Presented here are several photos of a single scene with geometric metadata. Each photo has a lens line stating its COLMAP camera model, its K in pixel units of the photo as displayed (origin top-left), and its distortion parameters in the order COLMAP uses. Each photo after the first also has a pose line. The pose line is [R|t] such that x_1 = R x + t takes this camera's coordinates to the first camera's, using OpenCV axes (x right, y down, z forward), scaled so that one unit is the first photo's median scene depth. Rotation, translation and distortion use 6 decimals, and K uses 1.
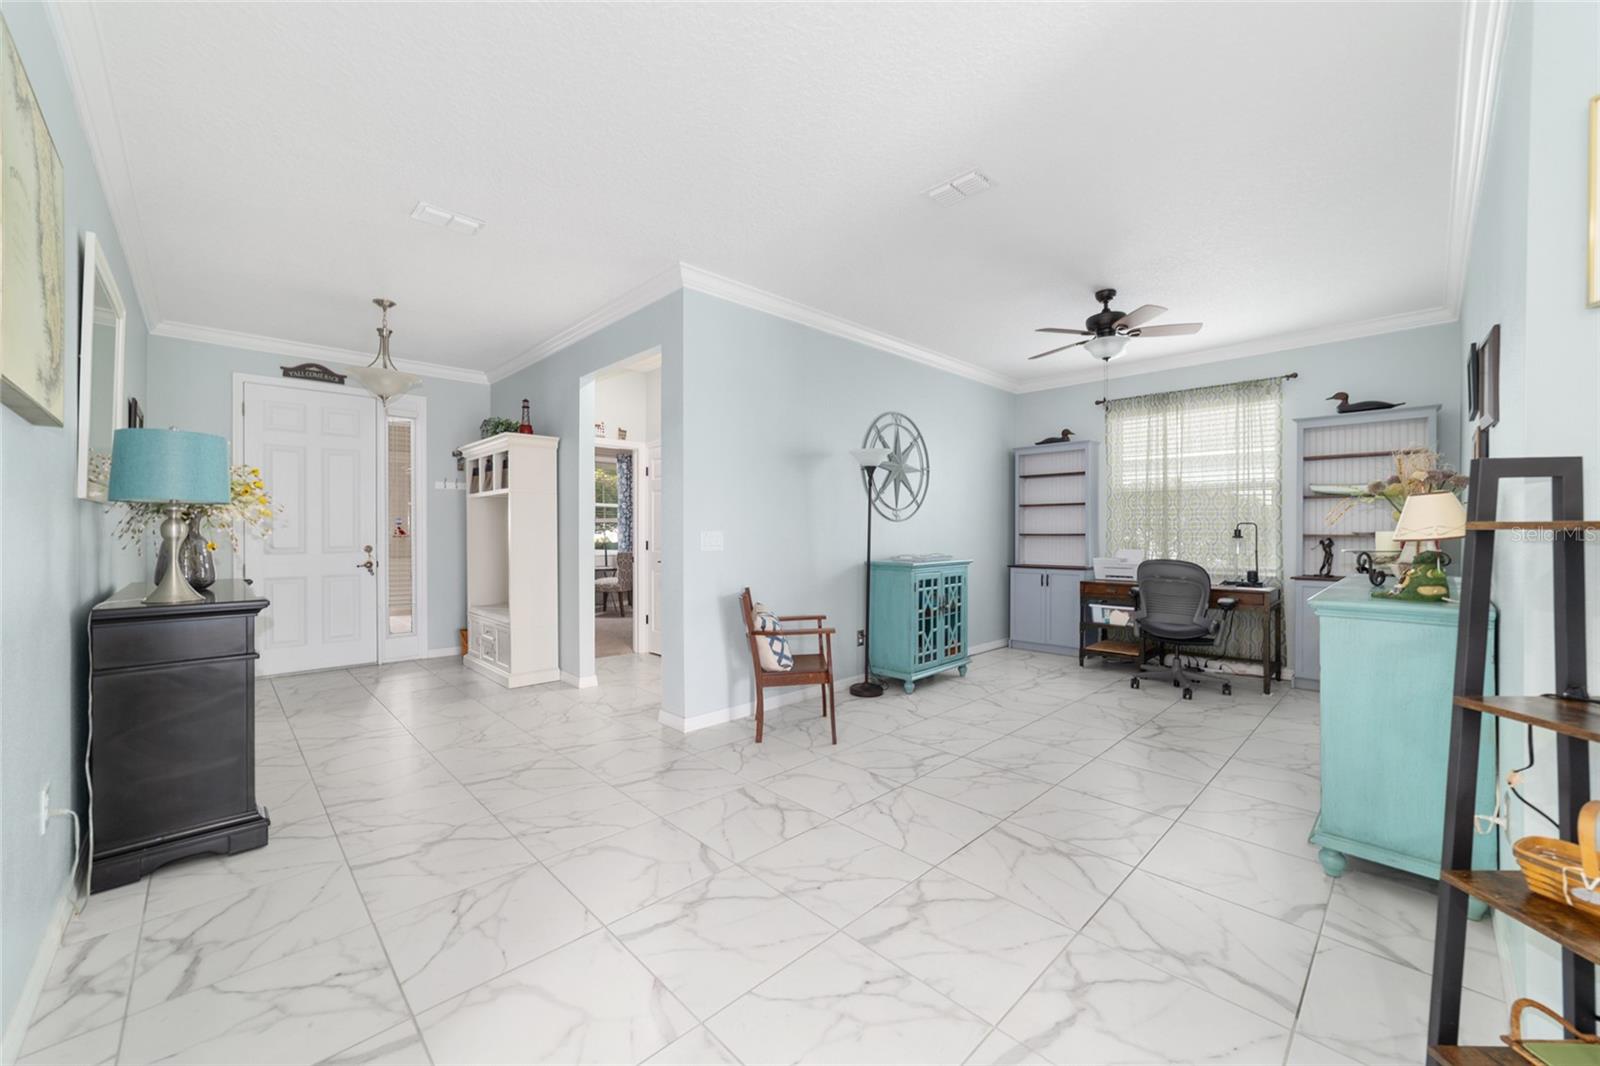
lens RADIAL K [[614.5, 0, 799.7], [0, 614.5, 529.9], [0, 0, 1]] dist [-0.017806, 0.008535]
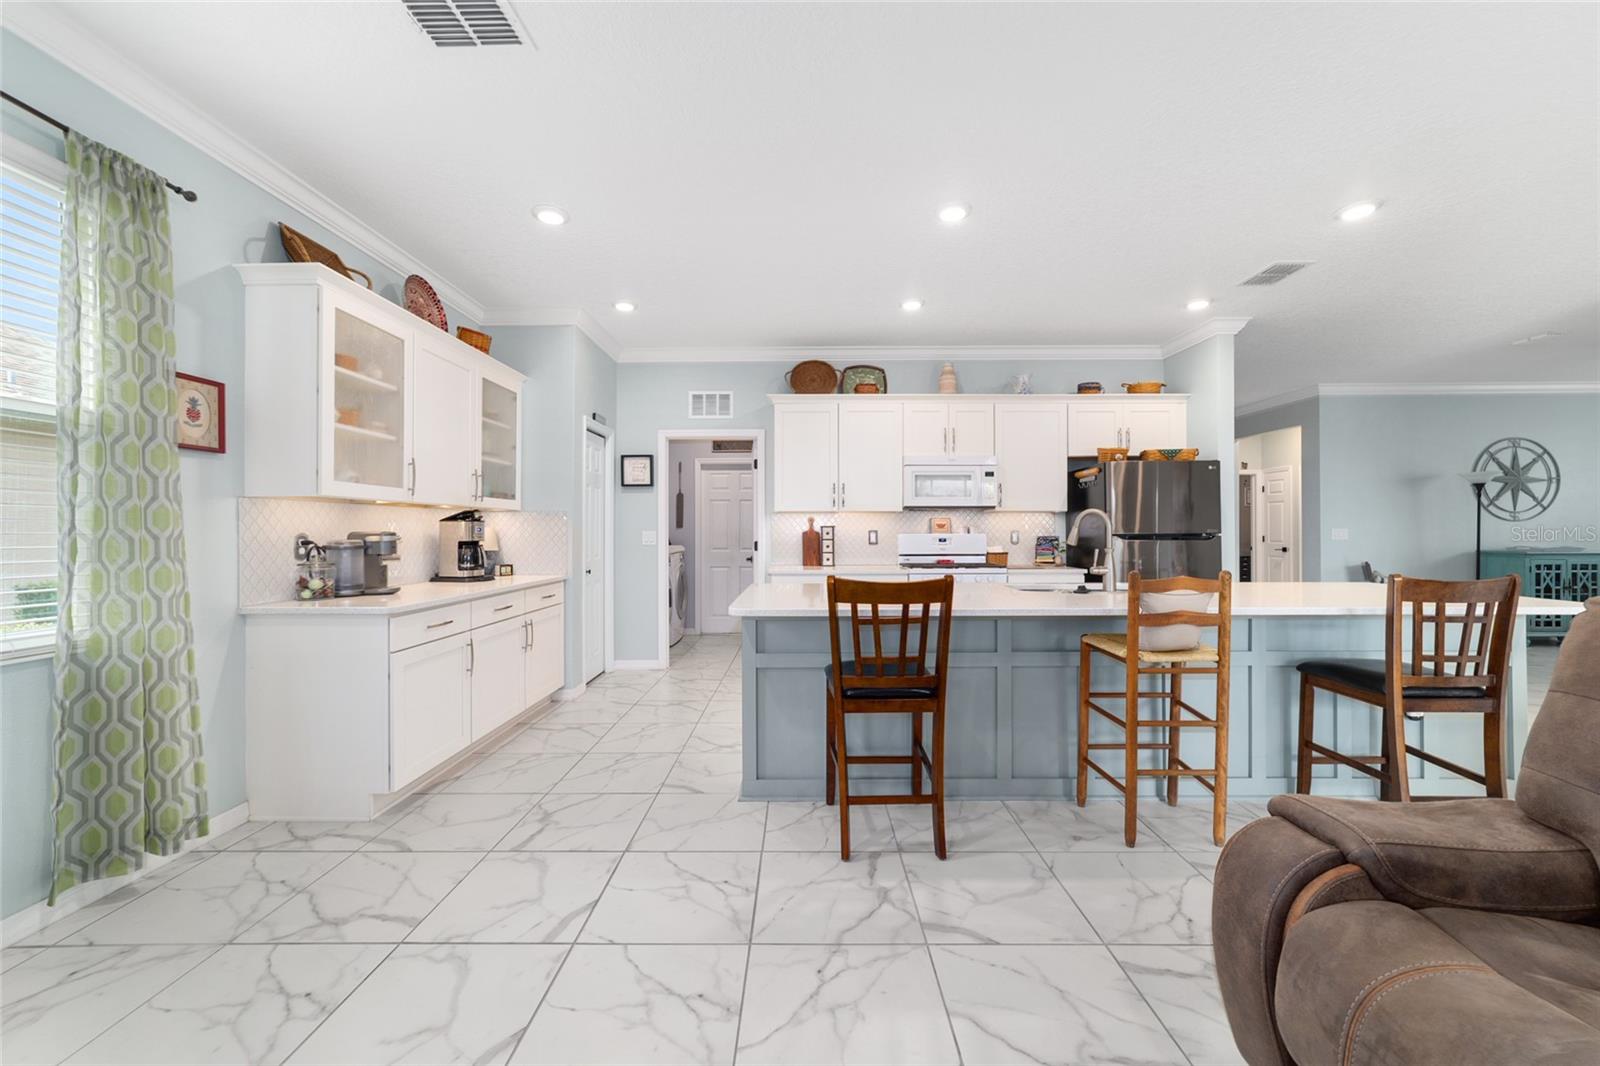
lens RADIAL K [[614.5, 0, 801.1], [0, 614.5, 525.5], [0, 0, 1]] dist [-0.017806, 0.008535]
pose [[0.710823, -0.007430, -0.703331, -0.010928], [0.001438, 0.999957, -0.009110, 0.005640], [0.703369, 0.005465, 0.710804, -1.091740]]
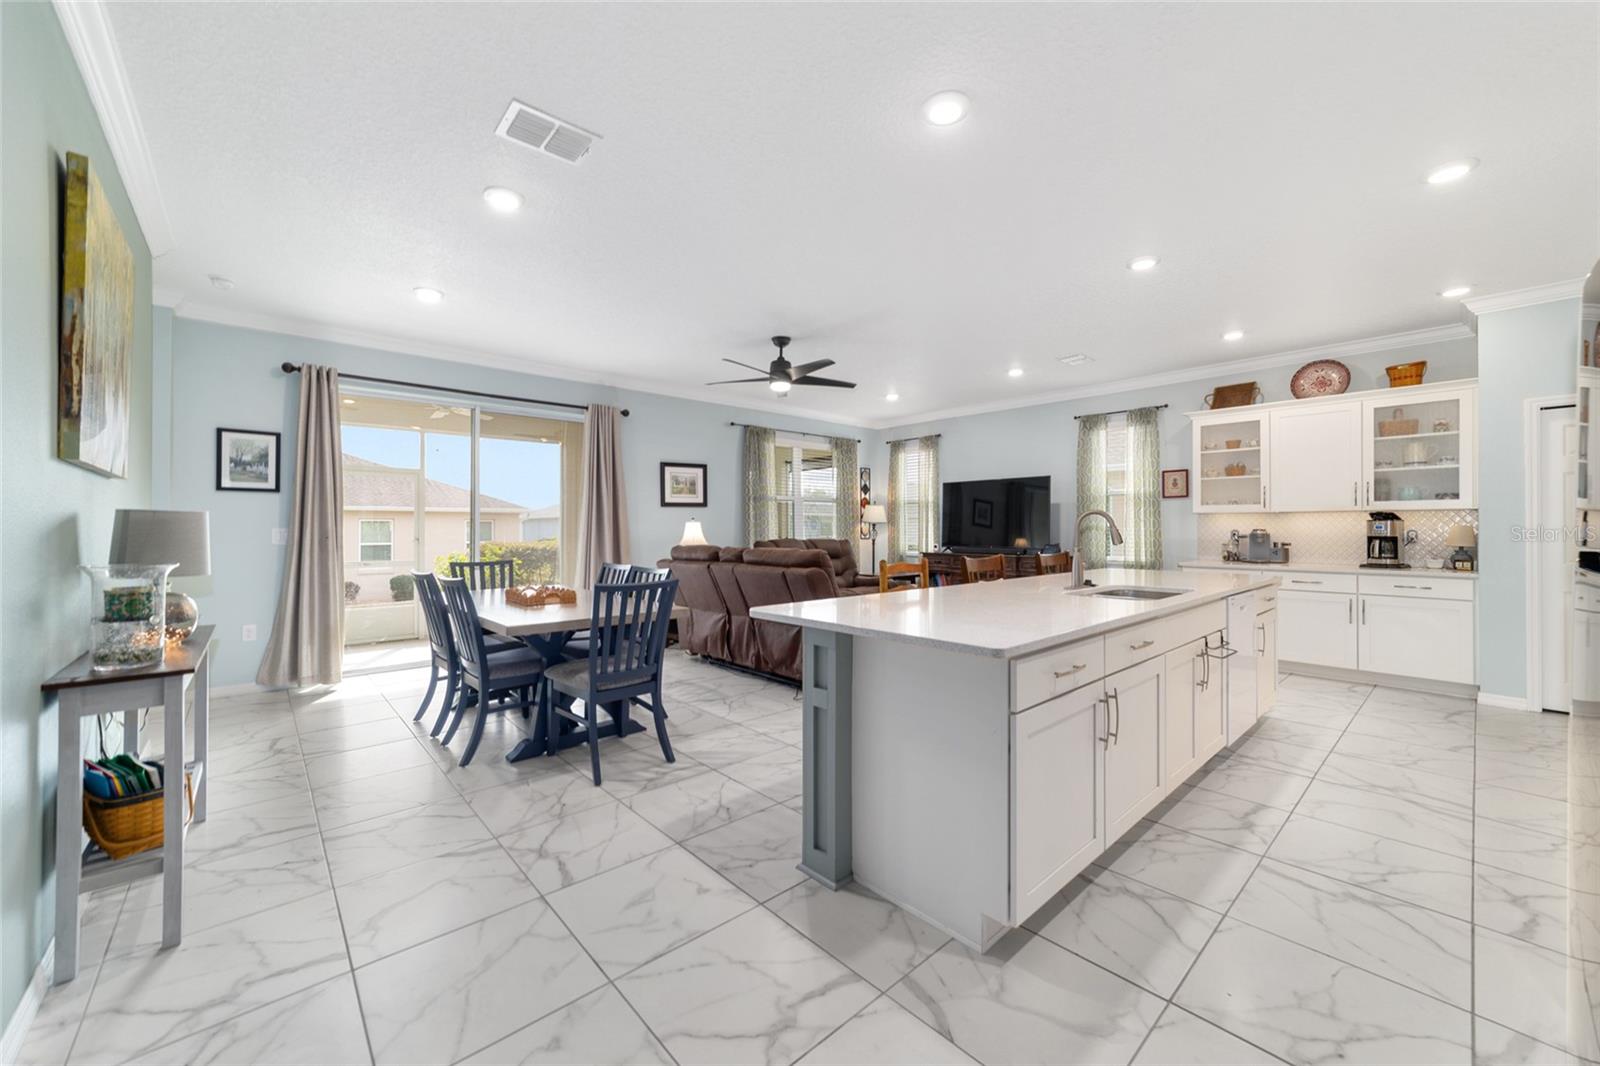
lens RADIAL K [[614.5, 0, 797.5], [0, 614.5, 525.0], [0, 0, 1]] dist [-0.017806, 0.008535]
pose [[-0.999284, 0.001179, 0.037808, 0.058872], [0.001057, 0.999994, -0.003245, 0.001684], [-0.037811, -0.003203, -0.999280, 0.281717]]
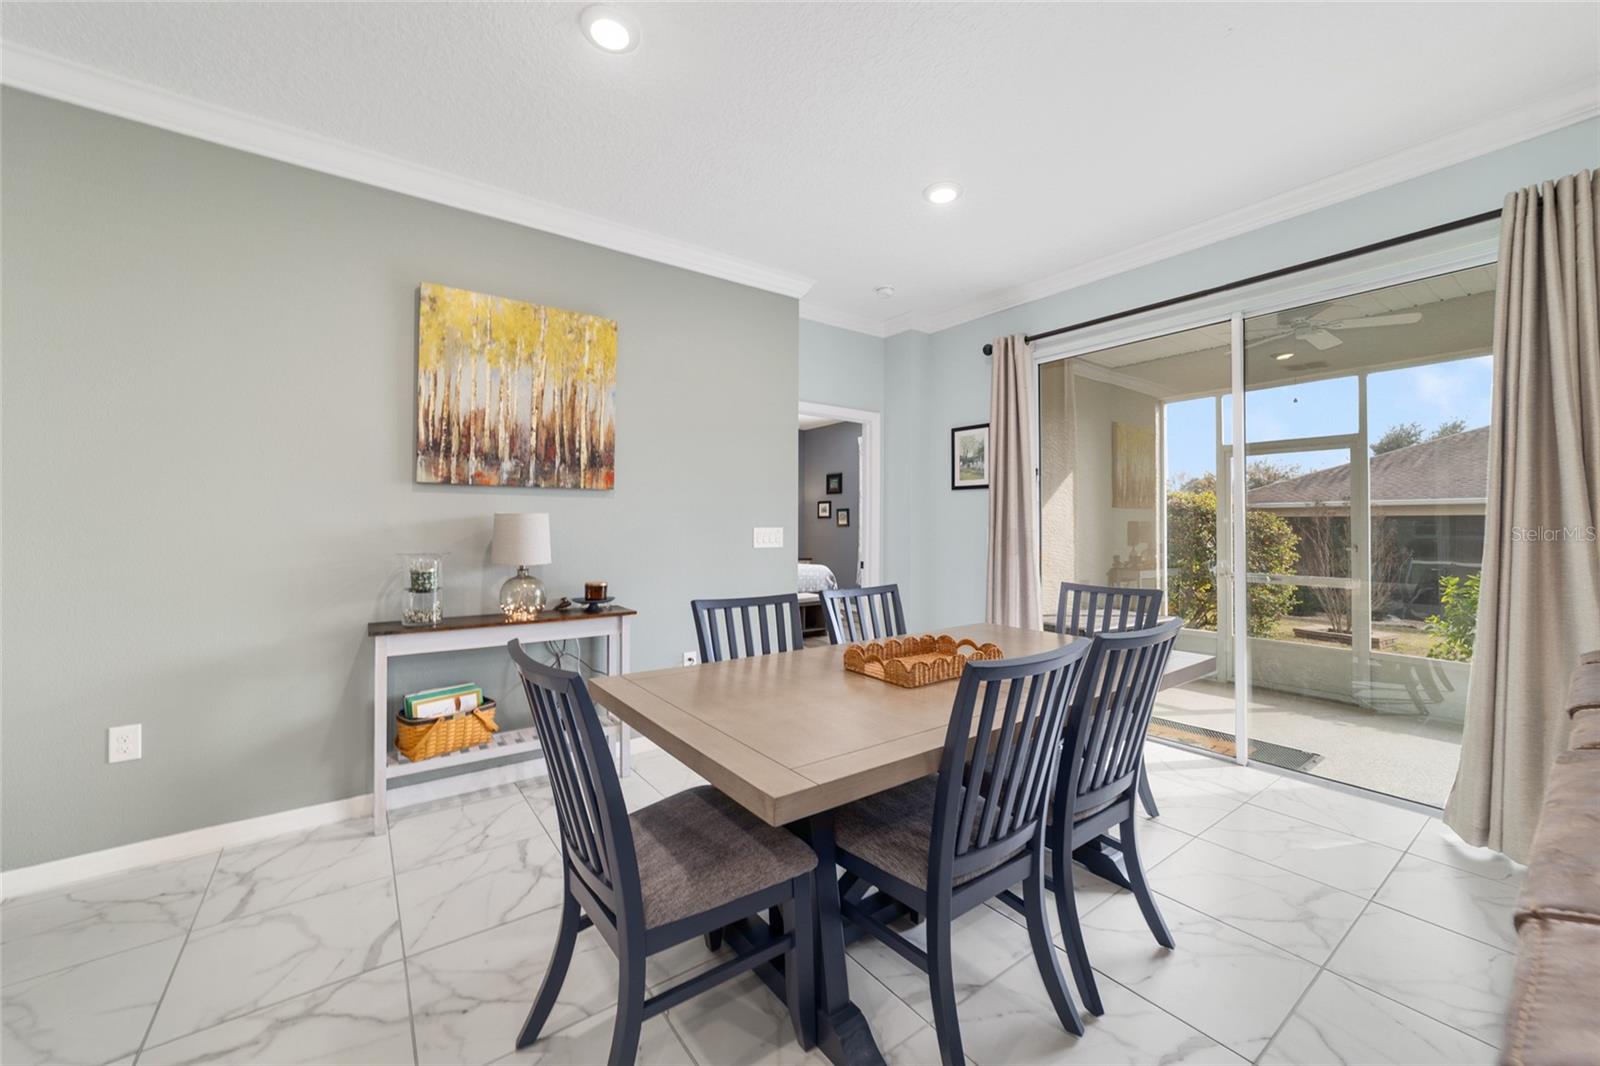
lens RADIAL K [[614.5, 0, 798.6], [0, 614.5, 518.0], [0, 0, 1]] dist [-0.017806, 0.008535]
pose [[0.138262, 0.010173, 0.990344, -0.004063], [-0.000691, 0.999948, -0.010175, -0.001395], [-0.990396, 0.000722, 0.138261, -0.512759]]
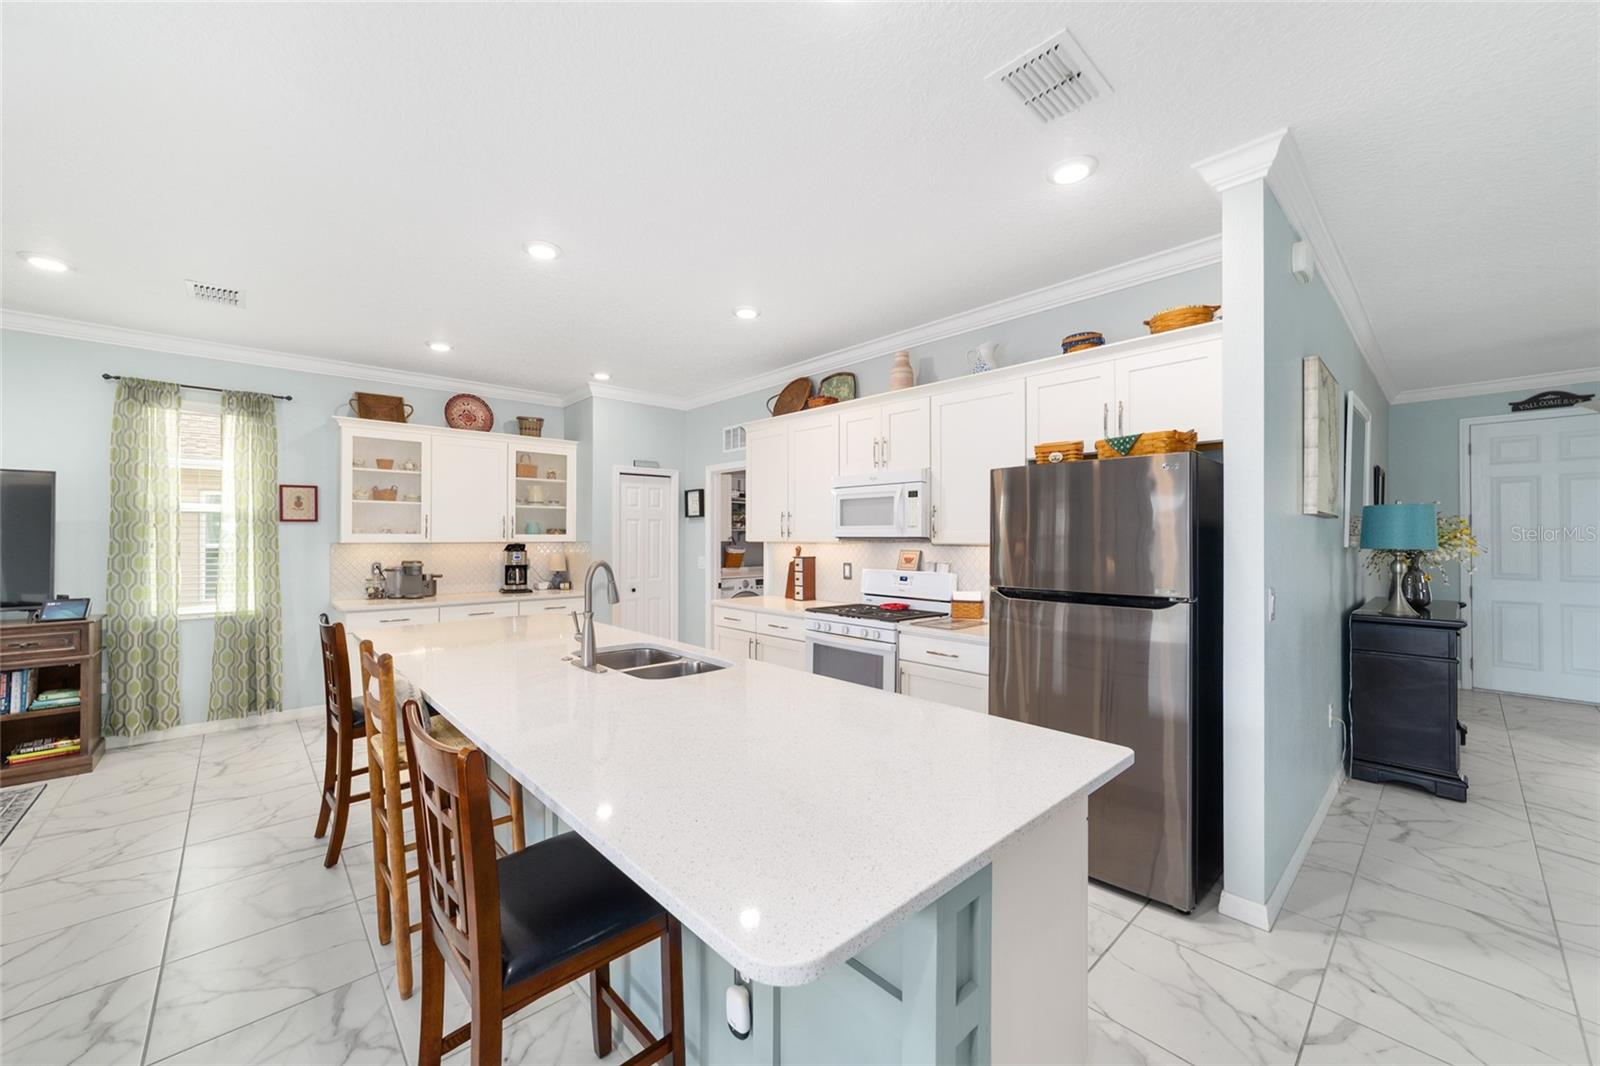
lens RADIAL K [[614.5, 0, 795.8], [0, 614.5, 534.5], [0, 0, 1]] dist [-0.017806, 0.008535]
pose [[-0.030595, -0.003318, -0.999526, 0.269898], [-0.000822, 0.999994, -0.003294, -0.037914], [0.999532, 0.000721, -0.030597, -0.229878]]
